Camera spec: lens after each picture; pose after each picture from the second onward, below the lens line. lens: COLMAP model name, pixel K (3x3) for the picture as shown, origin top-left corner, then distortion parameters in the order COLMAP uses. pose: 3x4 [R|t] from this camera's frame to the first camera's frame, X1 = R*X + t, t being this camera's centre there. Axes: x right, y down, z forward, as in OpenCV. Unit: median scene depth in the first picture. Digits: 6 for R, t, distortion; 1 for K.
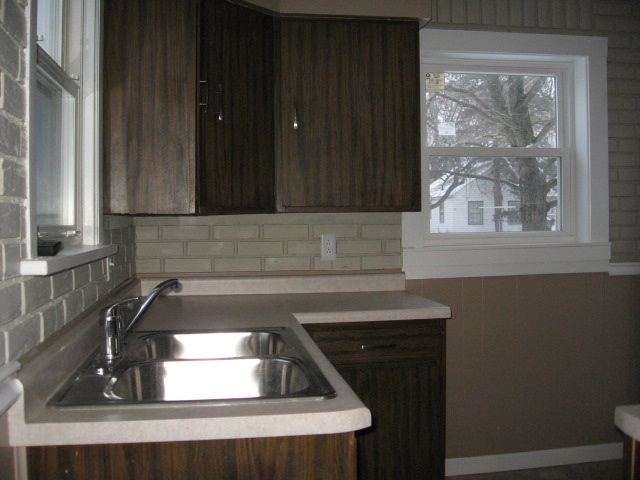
lens RADIAL K [[657.6, 0, 320.0], [0, 657.6, 240.0], [0, 0, 1]] dist [-0.118668, 0.019115]
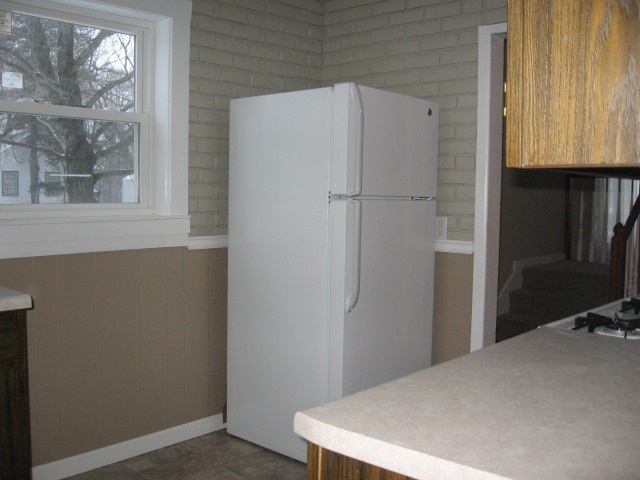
lens RADIAL K [[657.6, 0, 320.0], [0, 657.6, 240.0], [0, 0, 1]] dist [-0.118668, 0.019115]
pose [[0.774375, -0.019504, 0.632426, -0.018477], [-0.007339, 0.999181, 0.039800, 0.000101], [-0.632684, -0.035461, 0.773598, 0.112414]]
